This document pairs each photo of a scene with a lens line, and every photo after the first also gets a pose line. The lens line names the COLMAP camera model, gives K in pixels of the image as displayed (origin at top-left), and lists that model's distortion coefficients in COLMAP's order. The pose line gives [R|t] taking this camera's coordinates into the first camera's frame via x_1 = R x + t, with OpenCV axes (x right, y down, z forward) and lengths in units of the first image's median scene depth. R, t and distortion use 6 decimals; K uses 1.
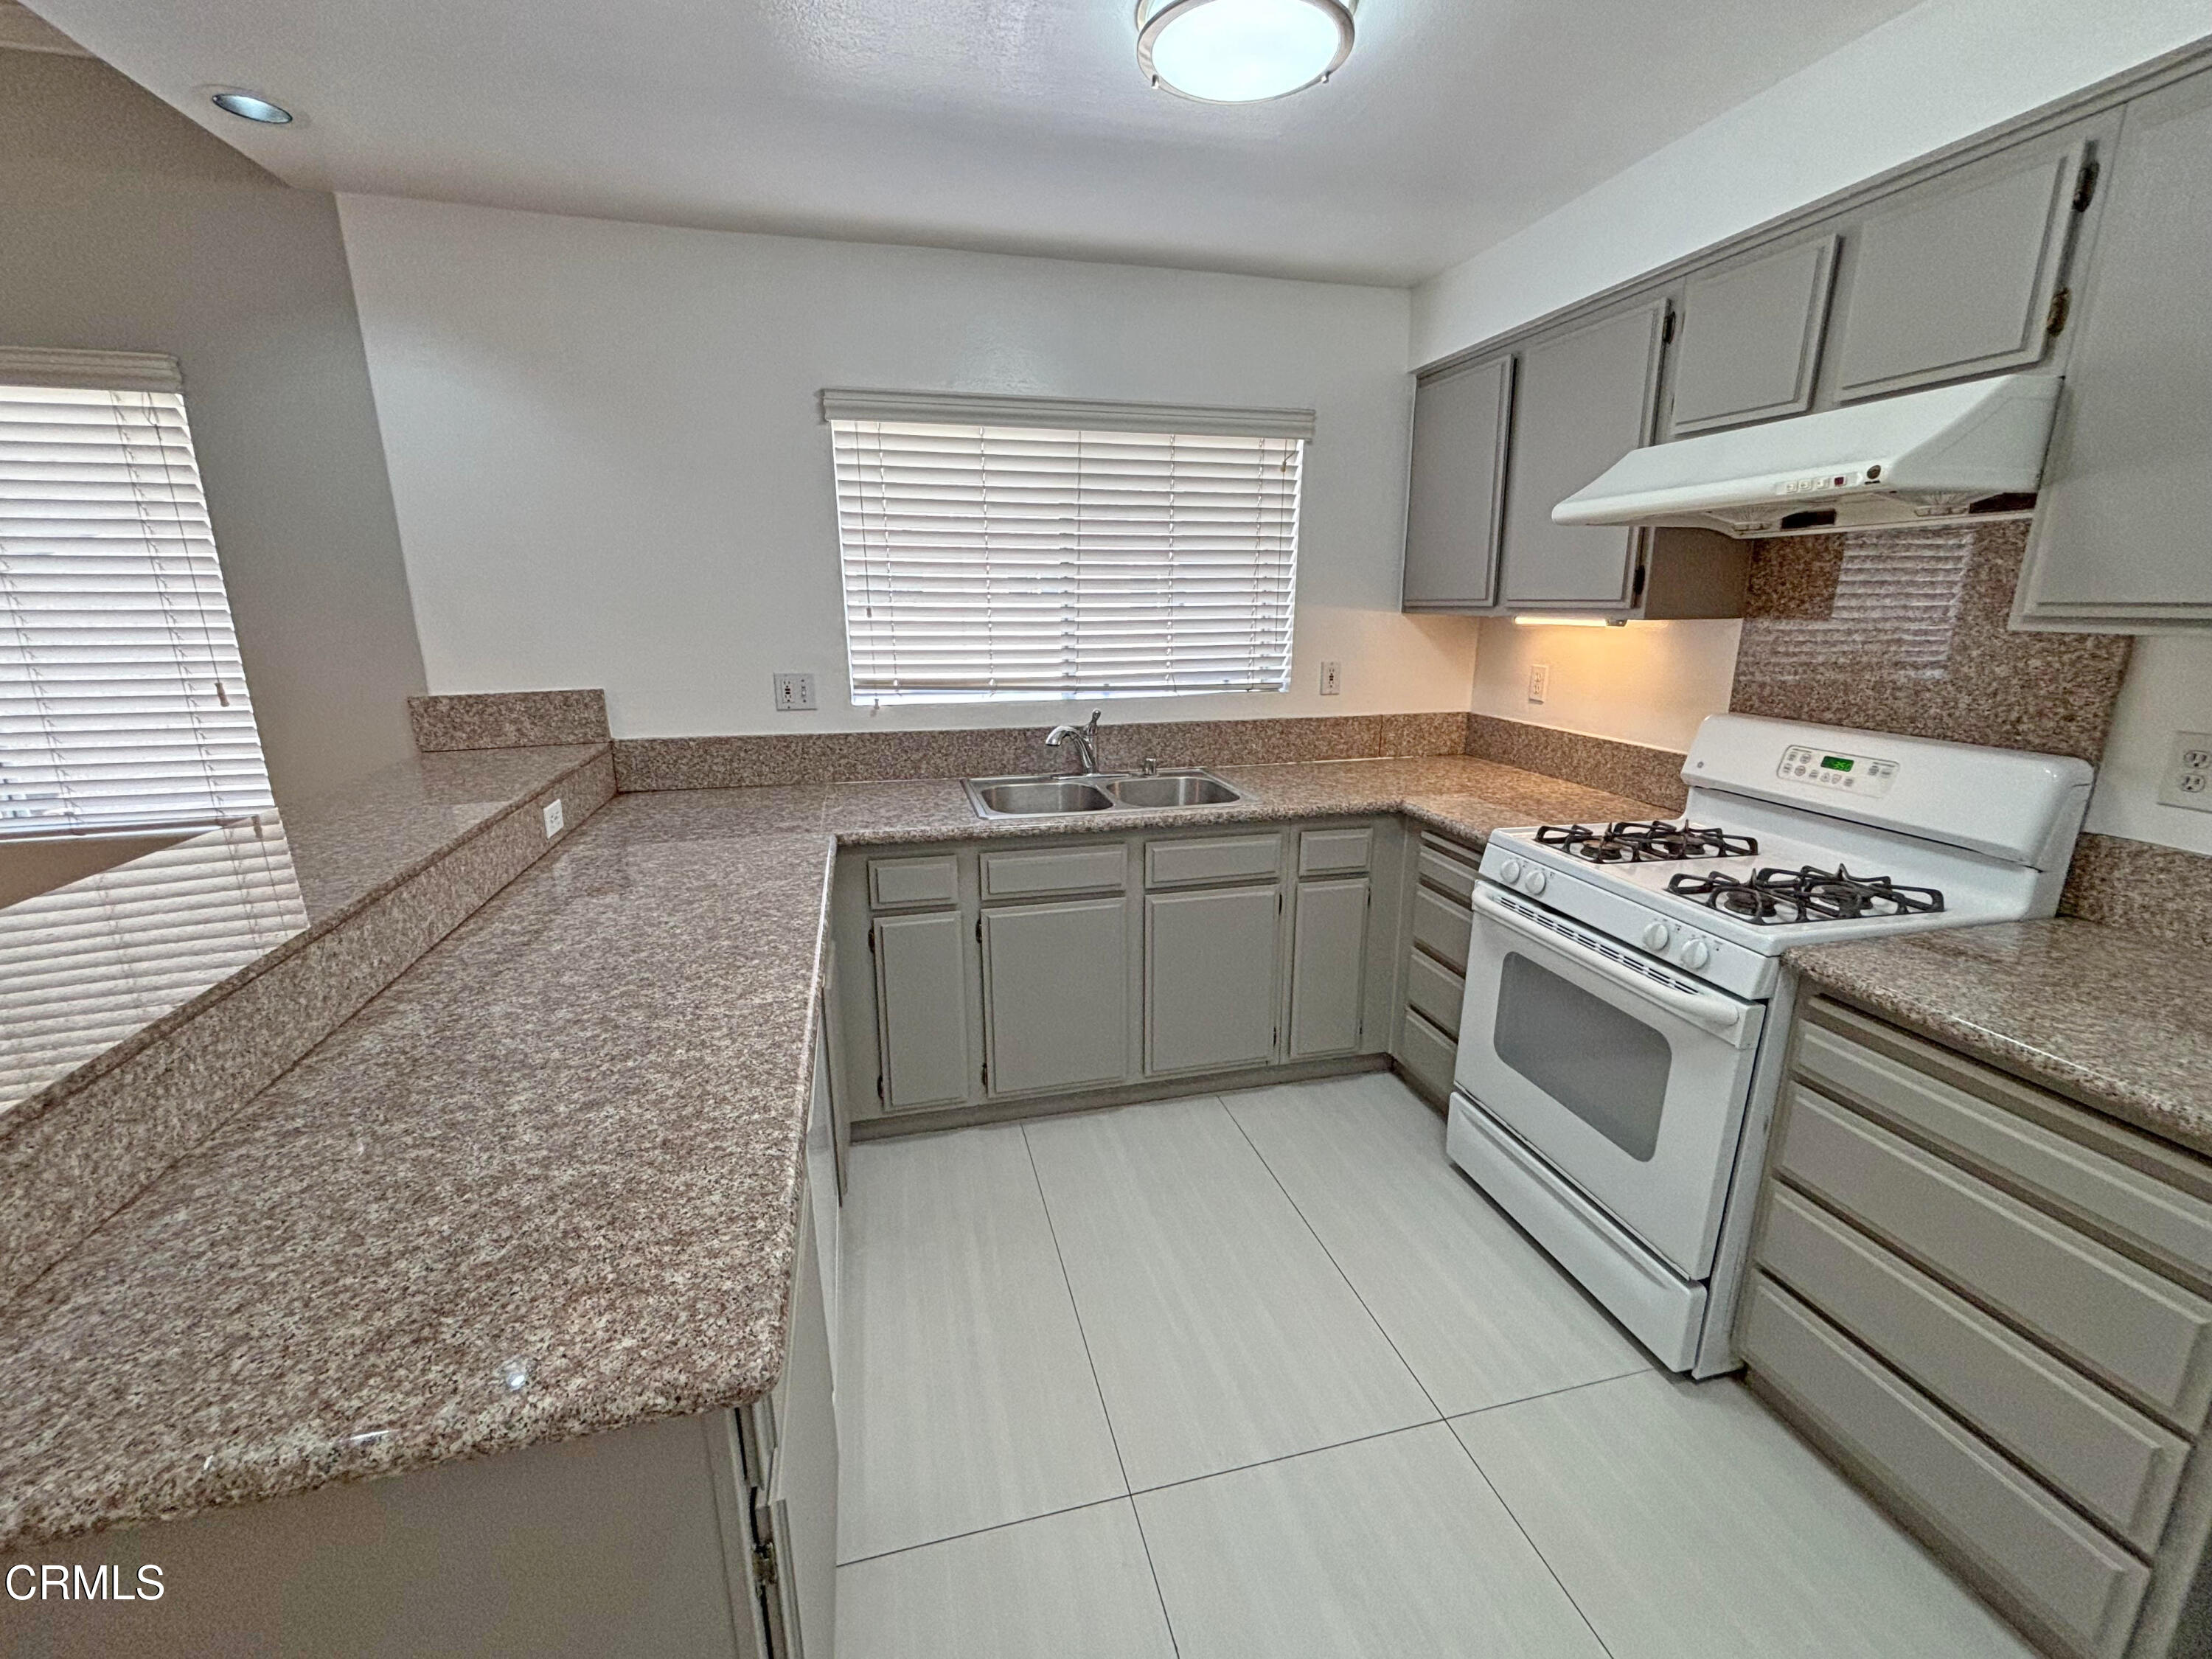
lens RADIAL K [[932.0, 0, 1109.5], [0, 932.0, 830.2], [0, 0, 1]] dist [-0.000183, 0.000269]
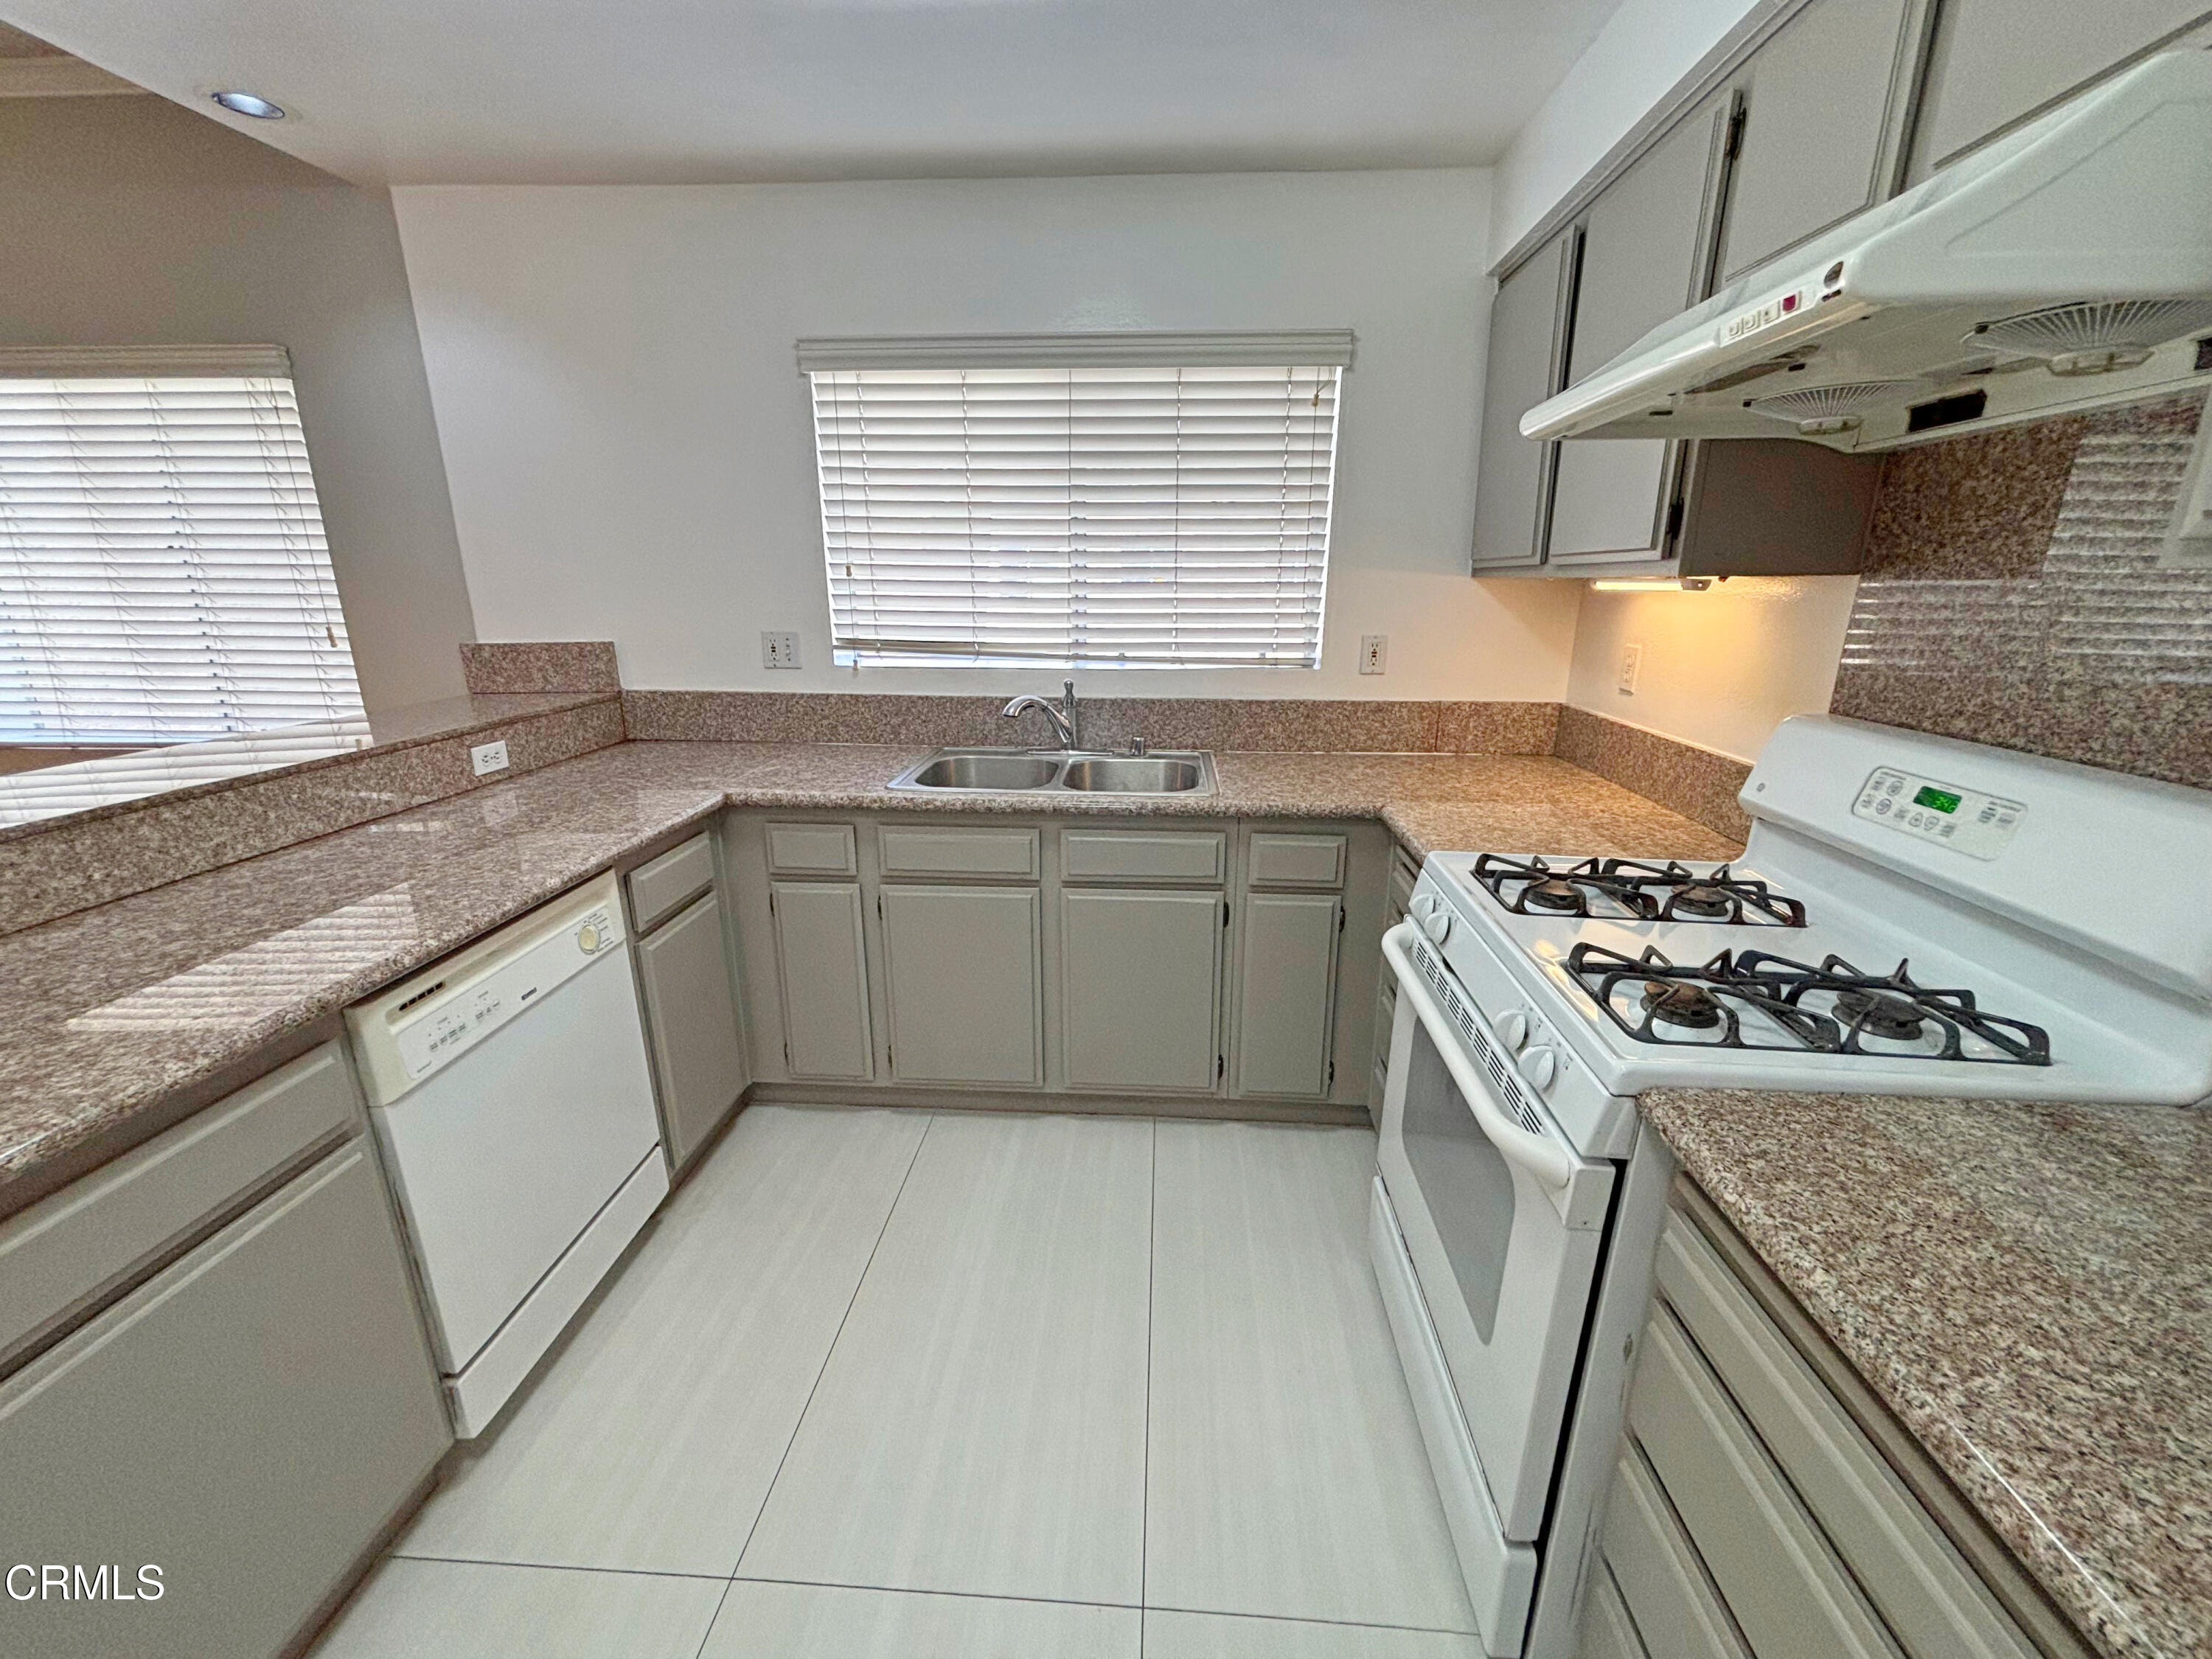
lens RADIAL K [[889.1, 0, 1109.8], [0, 889.1, 831.3], [0, 0, 1]] dist [-0.002285, 0.000893]
pose [[0.951501, 0.088411, -0.294669, 0.373454], [-0.079810, 0.995962, 0.041112, -0.026283], [0.297114, -0.015600, 0.954714, 0.227399]]
